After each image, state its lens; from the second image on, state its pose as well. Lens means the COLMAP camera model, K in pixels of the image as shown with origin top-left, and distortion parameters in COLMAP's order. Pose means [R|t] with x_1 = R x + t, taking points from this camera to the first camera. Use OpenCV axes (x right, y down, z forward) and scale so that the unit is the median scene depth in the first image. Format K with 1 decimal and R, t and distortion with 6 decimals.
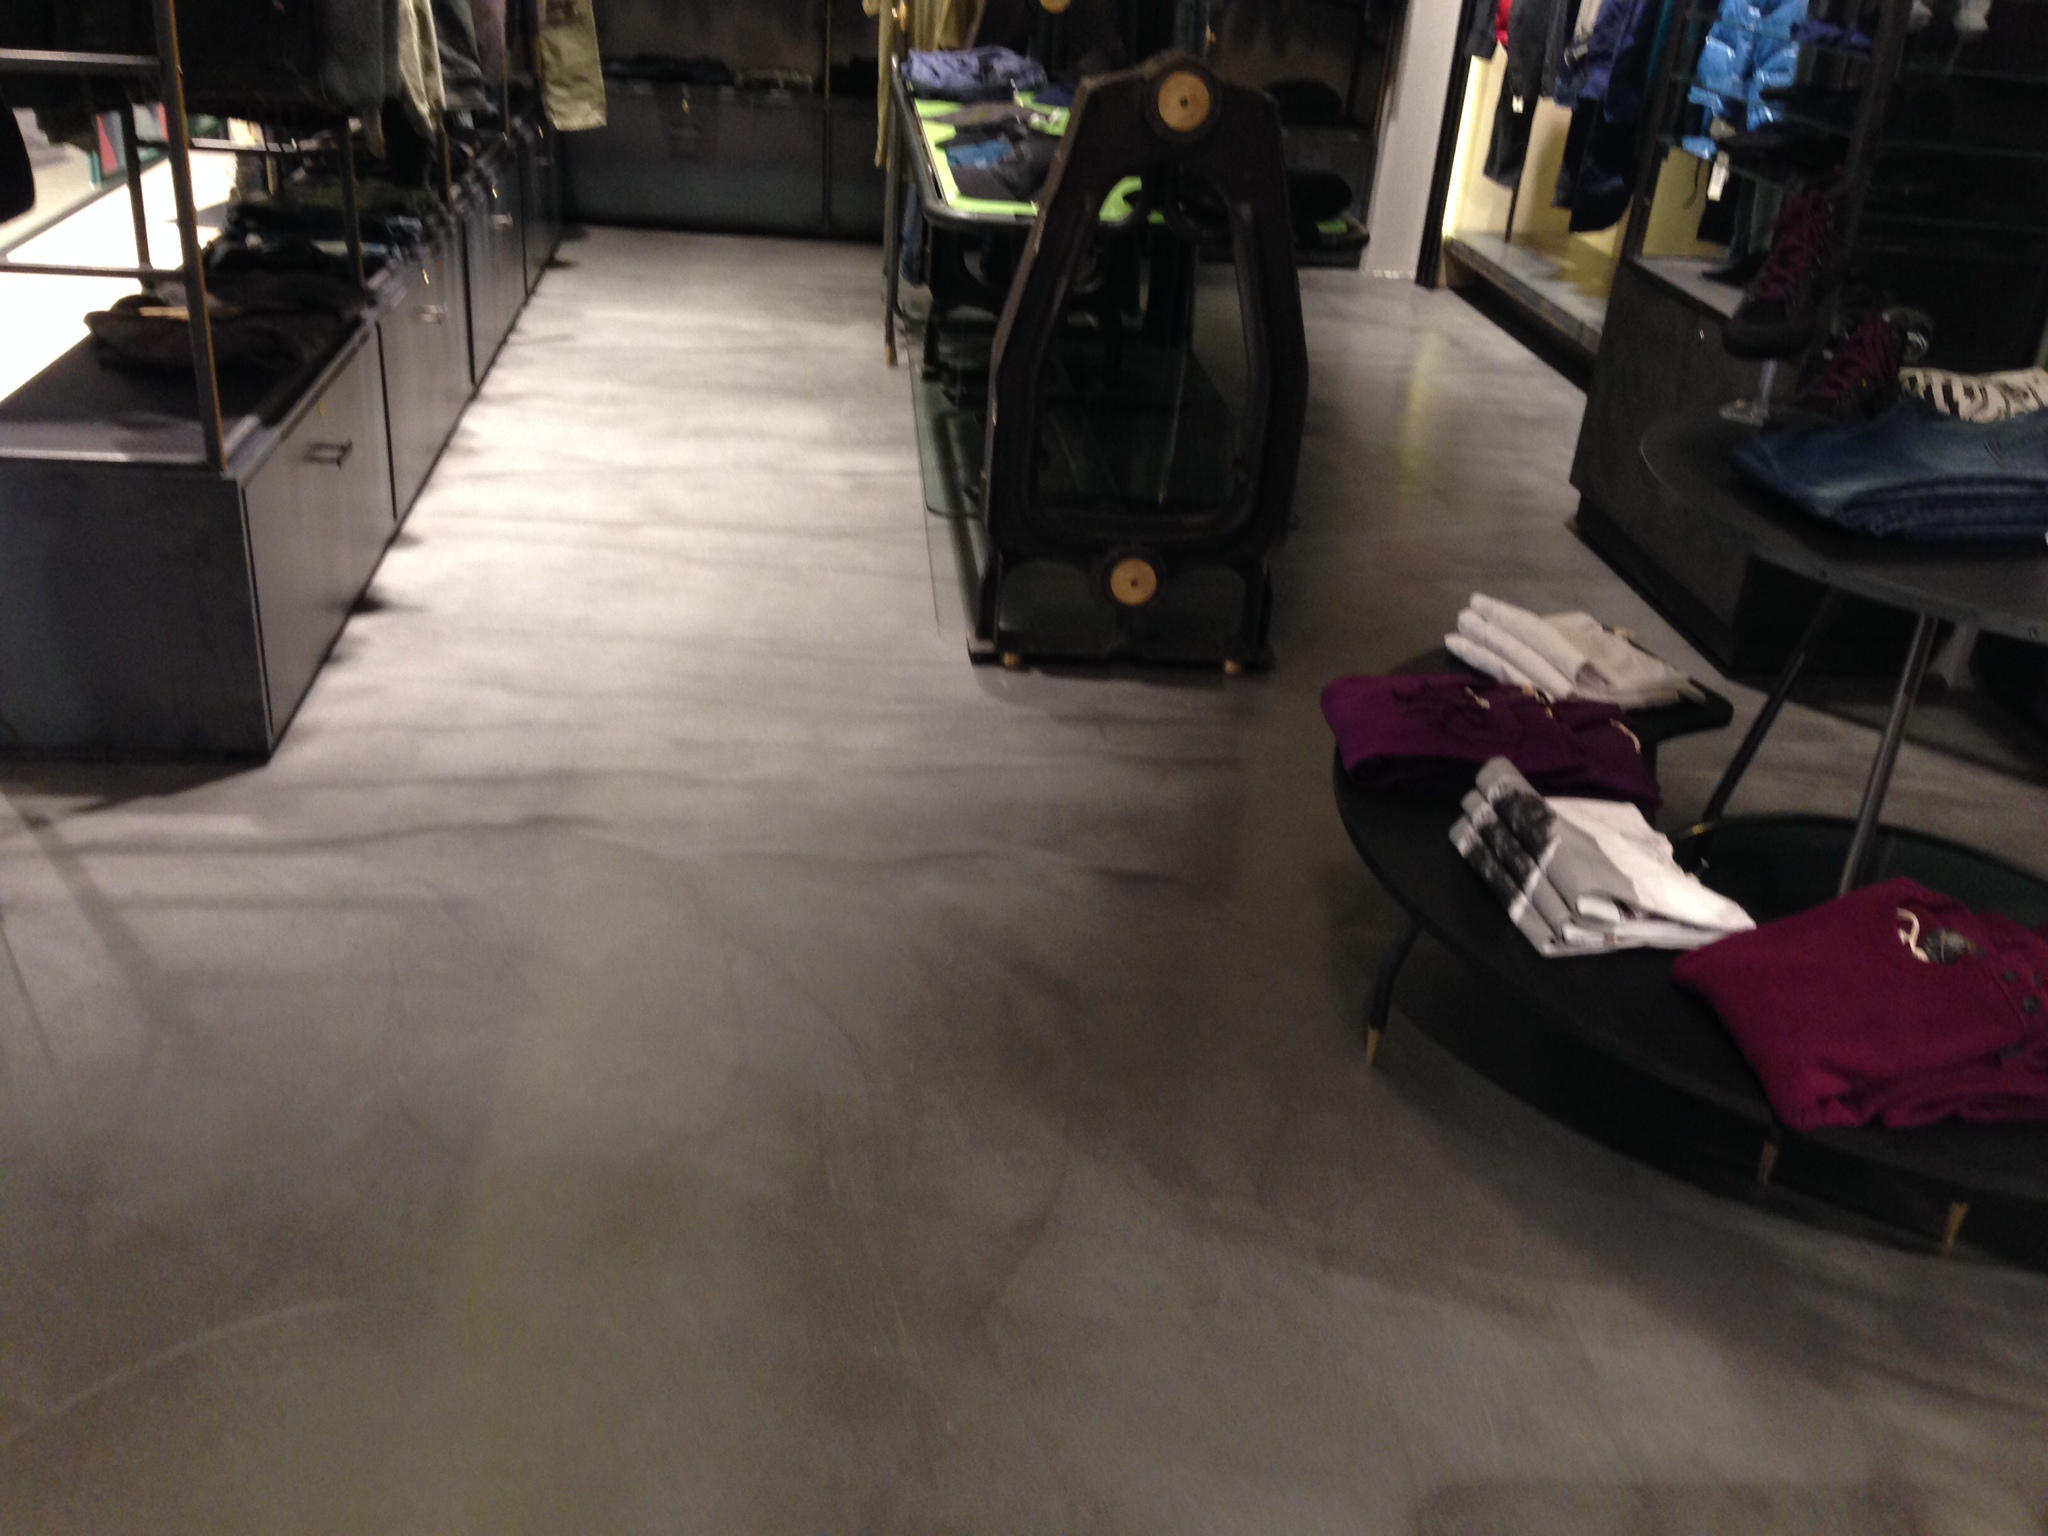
lens RADIAL K [[1931.5, 0, 1027.1], [0, 1931.5, 762.4], [0, 0, 1]] dist [0.052674, 0.000000]
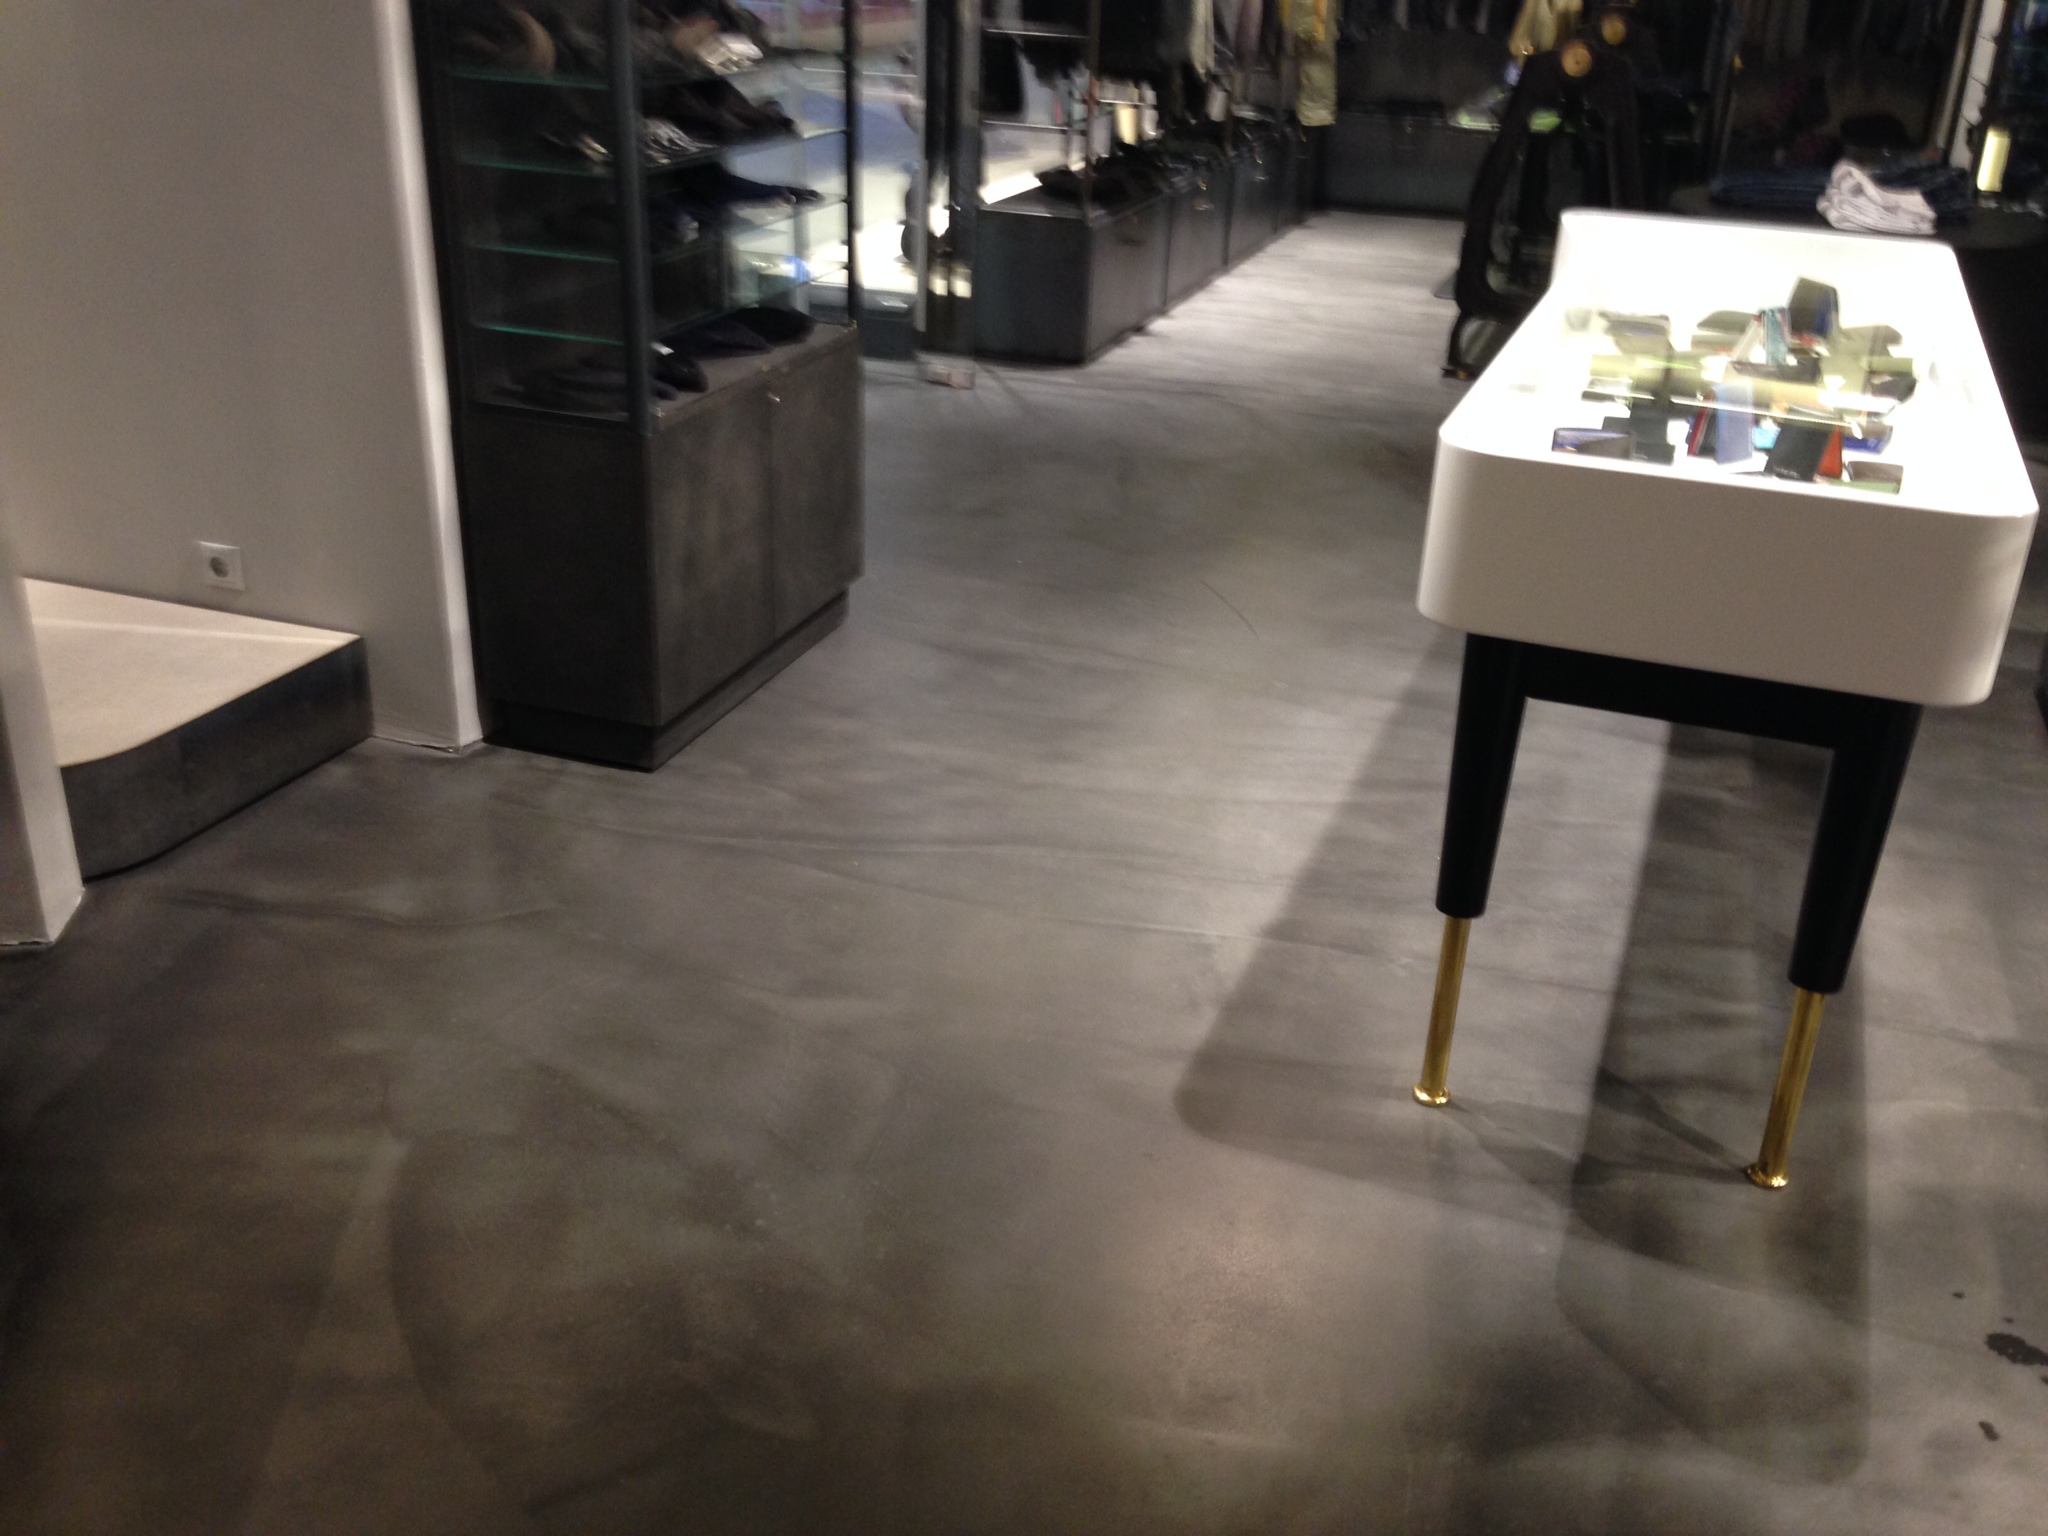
lens RADIAL K [[1931.5, 0, 1023.2], [0, 1931.5, 771.9], [0, 0, 1]] dist [0.052674, 0.000000]
pose [[0.909850, 0.140232, -0.390523, 0.371851], [-0.161744, 0.986575, -0.022567, 0.411953], [0.382116, 0.083697, 0.920316, -0.794900]]
